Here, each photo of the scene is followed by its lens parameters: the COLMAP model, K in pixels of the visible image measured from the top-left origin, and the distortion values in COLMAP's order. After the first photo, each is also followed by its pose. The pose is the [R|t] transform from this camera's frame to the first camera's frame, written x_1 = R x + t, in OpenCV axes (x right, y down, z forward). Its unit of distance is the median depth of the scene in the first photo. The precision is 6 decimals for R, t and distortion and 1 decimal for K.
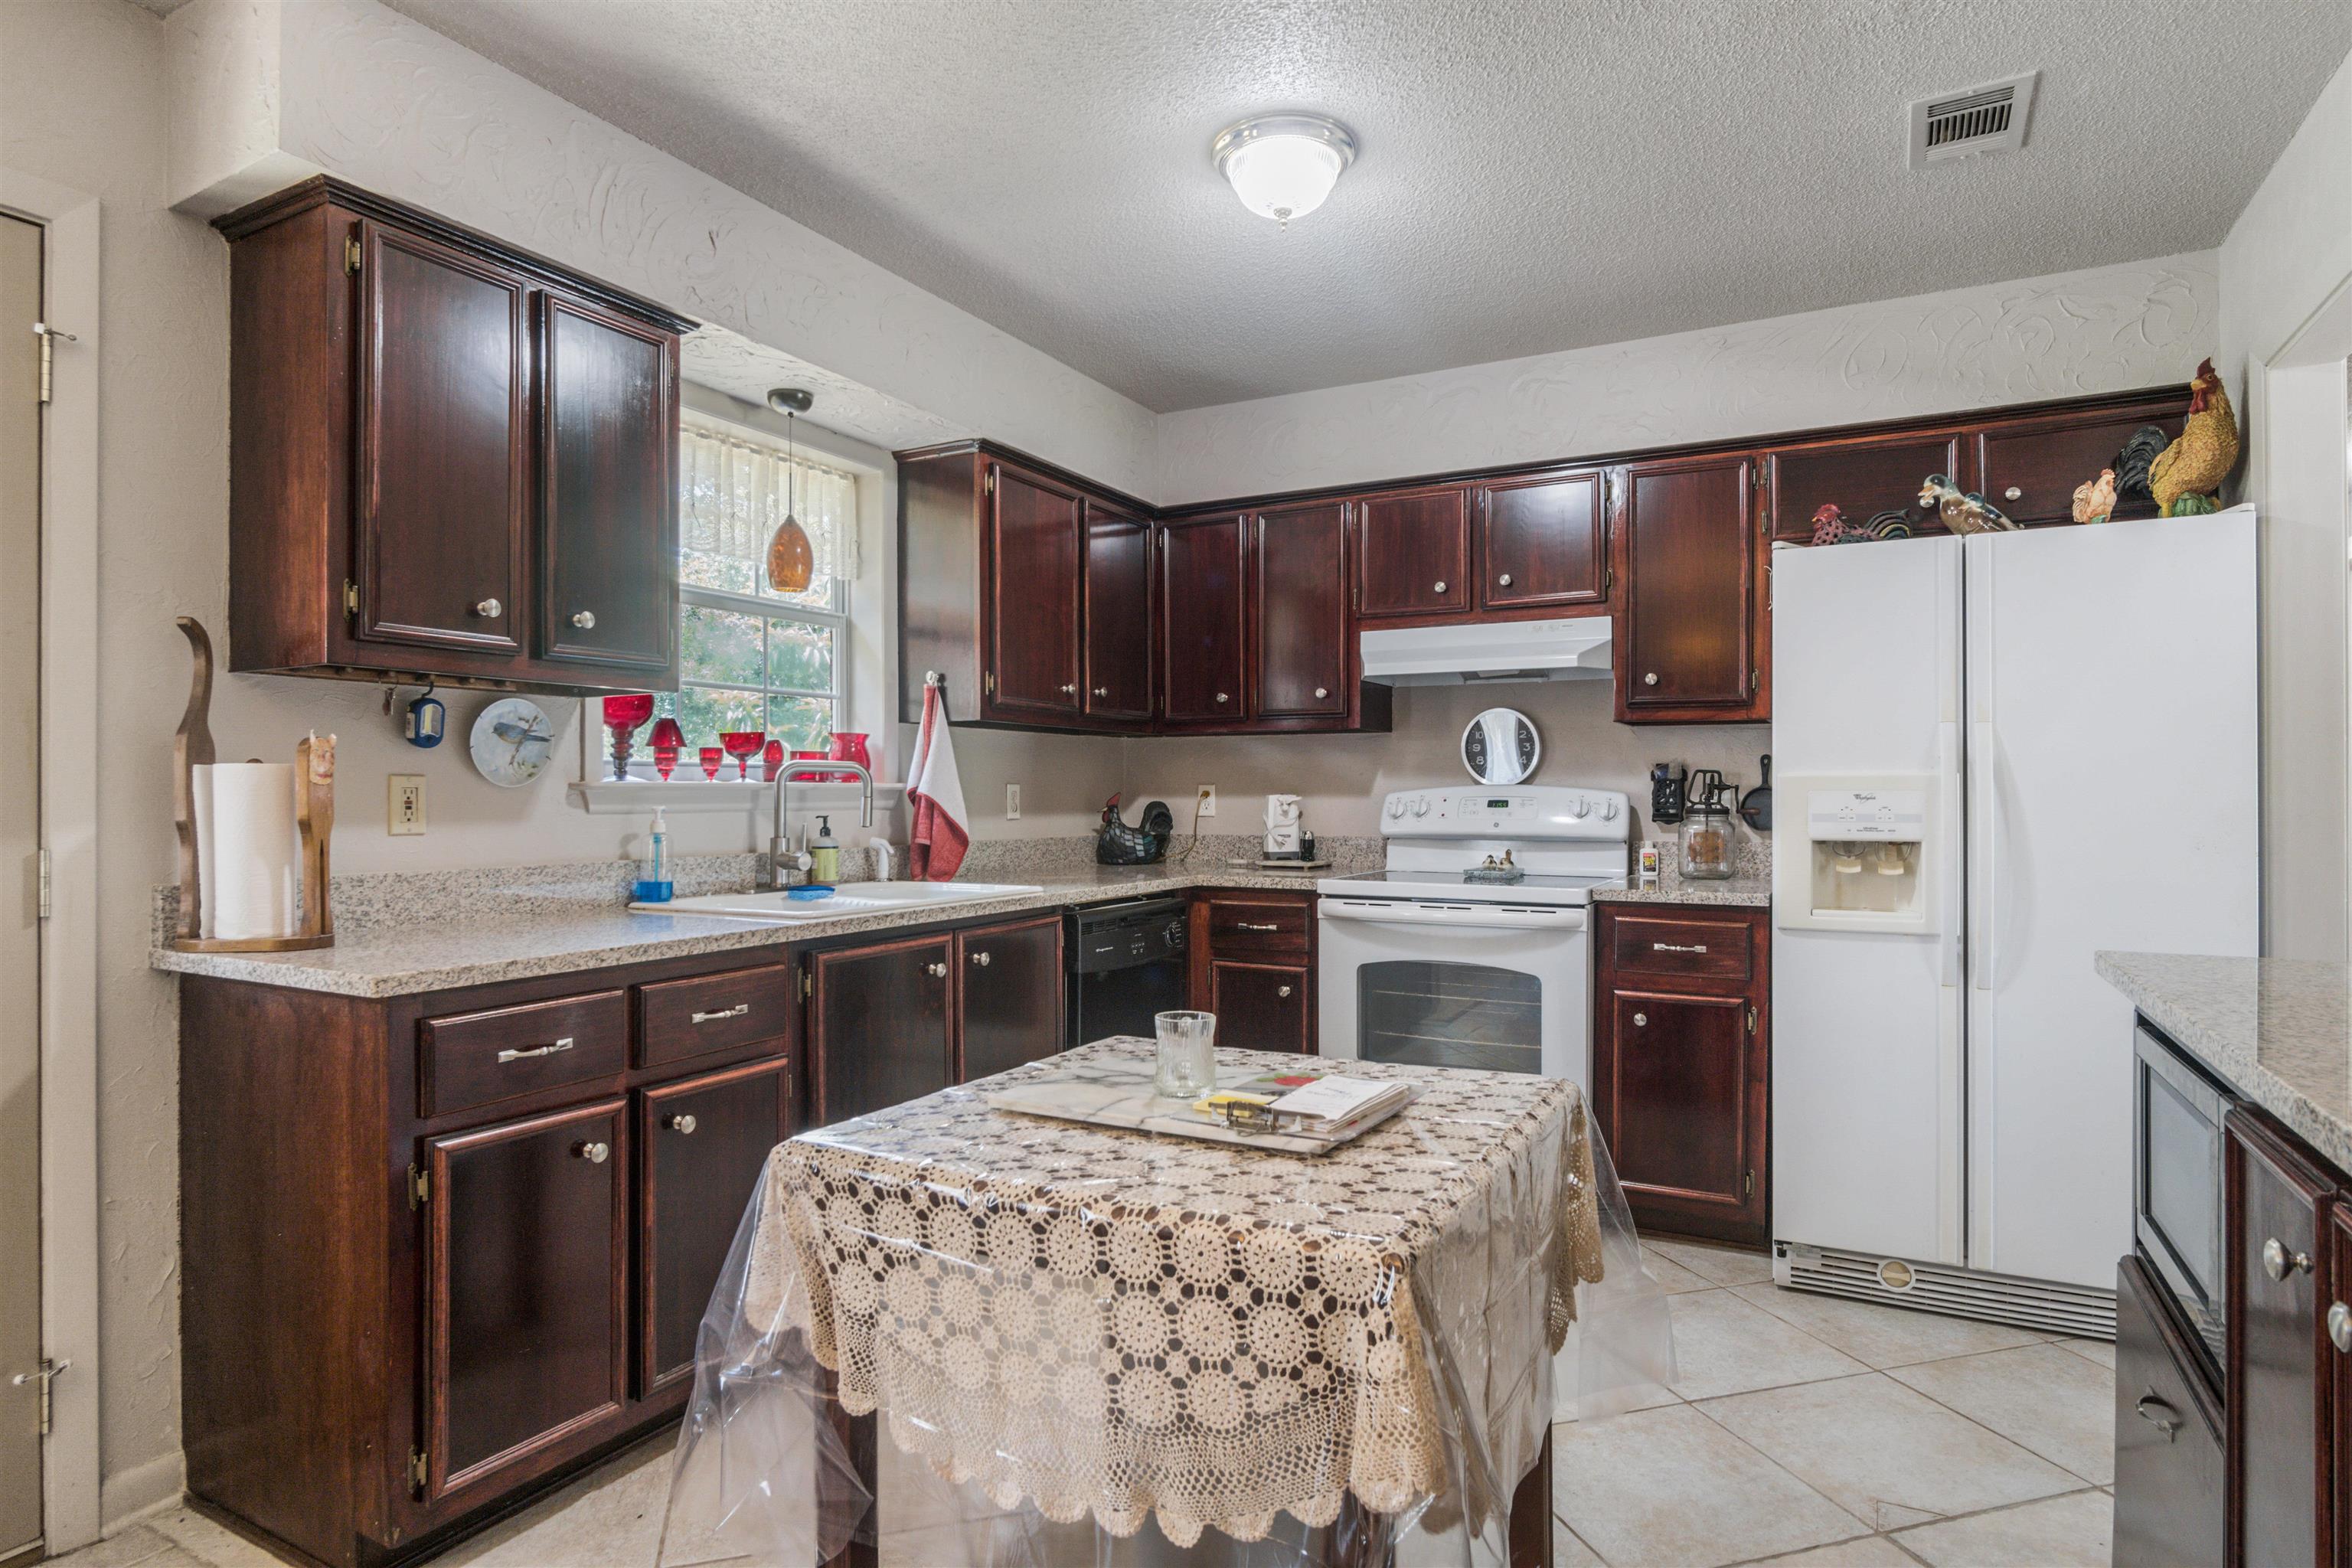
lens RADIAL K [[1280.4, 0, 1178.3], [0, 1280.4, 793.0], [0, 0, 1]] dist [-0.015221, 0.003770]
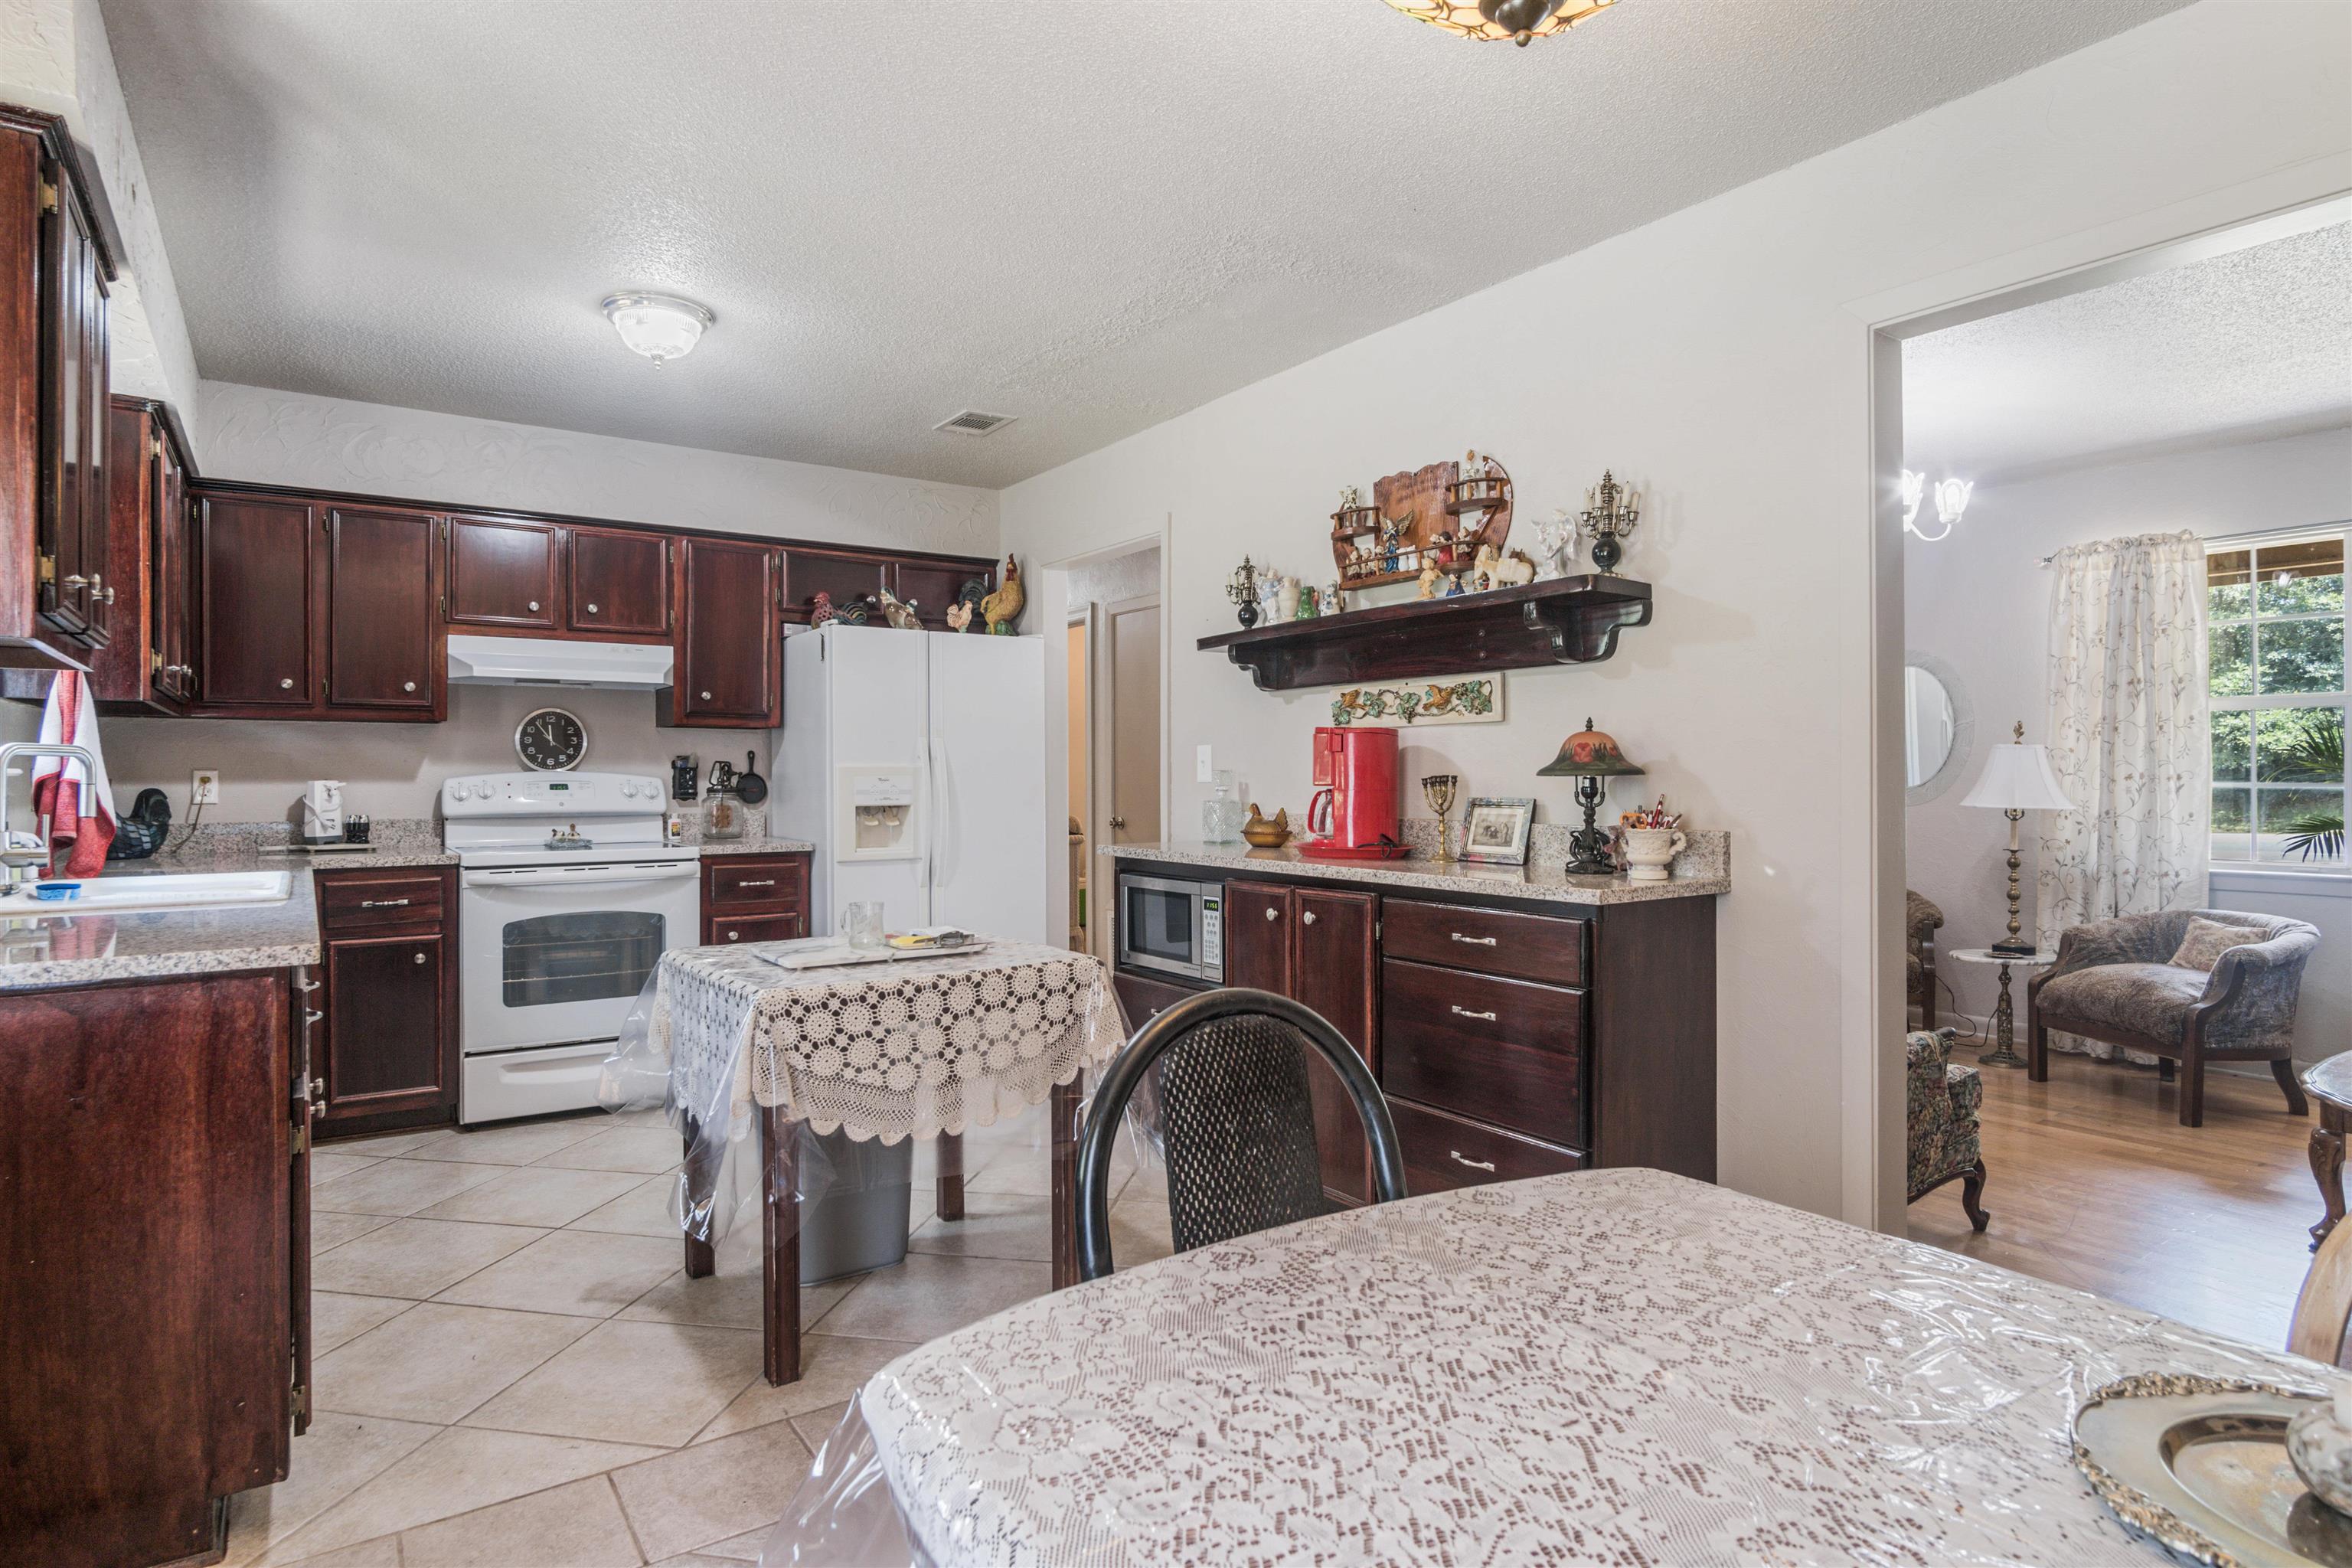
lens RADIAL K [[1280.4, 0, 1194.6], [0, 1280.4, 776.4], [0, 0, 1]] dist [-0.015221, 0.003770]
pose [[0.437204, -0.001647, 0.899361, -1.835707], [0.003078, 0.999995, 0.000335, -0.000292], [-0.899357, 0.002621, 0.437207, -0.247303]]
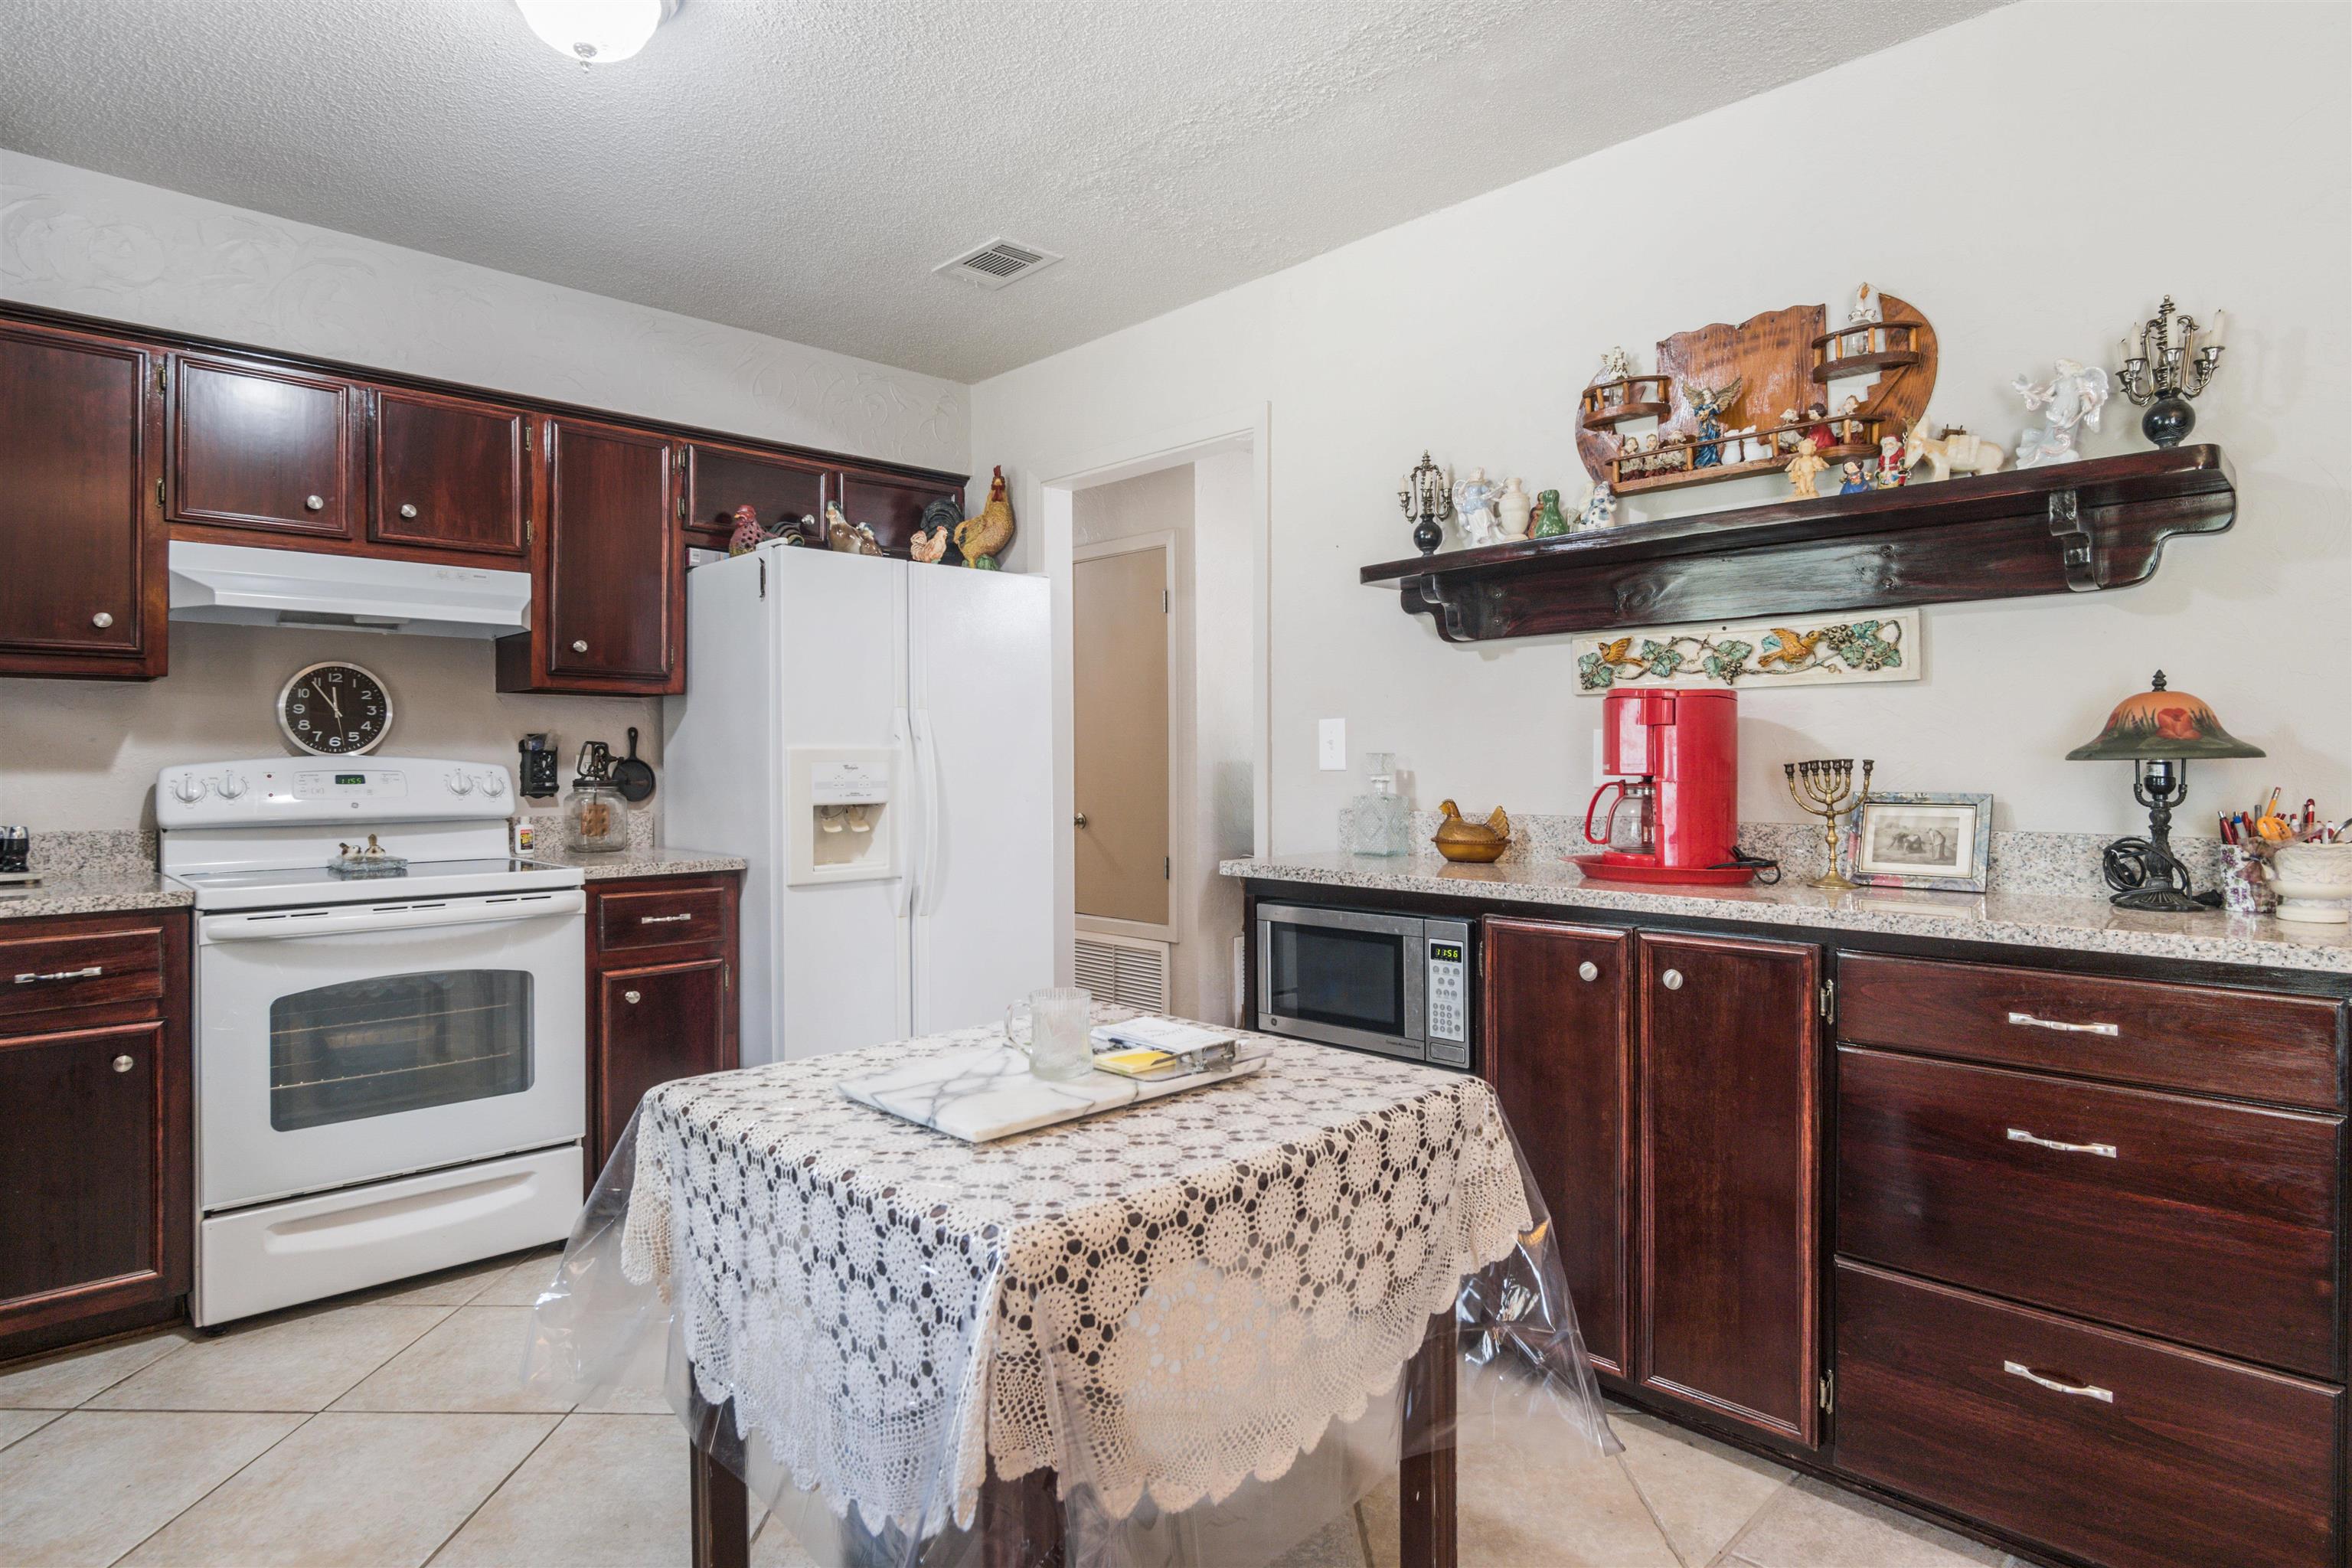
lens RADIAL K [[1280.4, 0, 1182.3], [0, 1280.4, 759.5], [0, 0, 1]] dist [-0.015221, 0.003770]
pose [[0.283911, 0.000457, 0.958851, -1.187223], [0.004643, 0.999988, -0.001851, -0.001091], [-0.958839, 0.004977, 0.283905, 0.835085]]
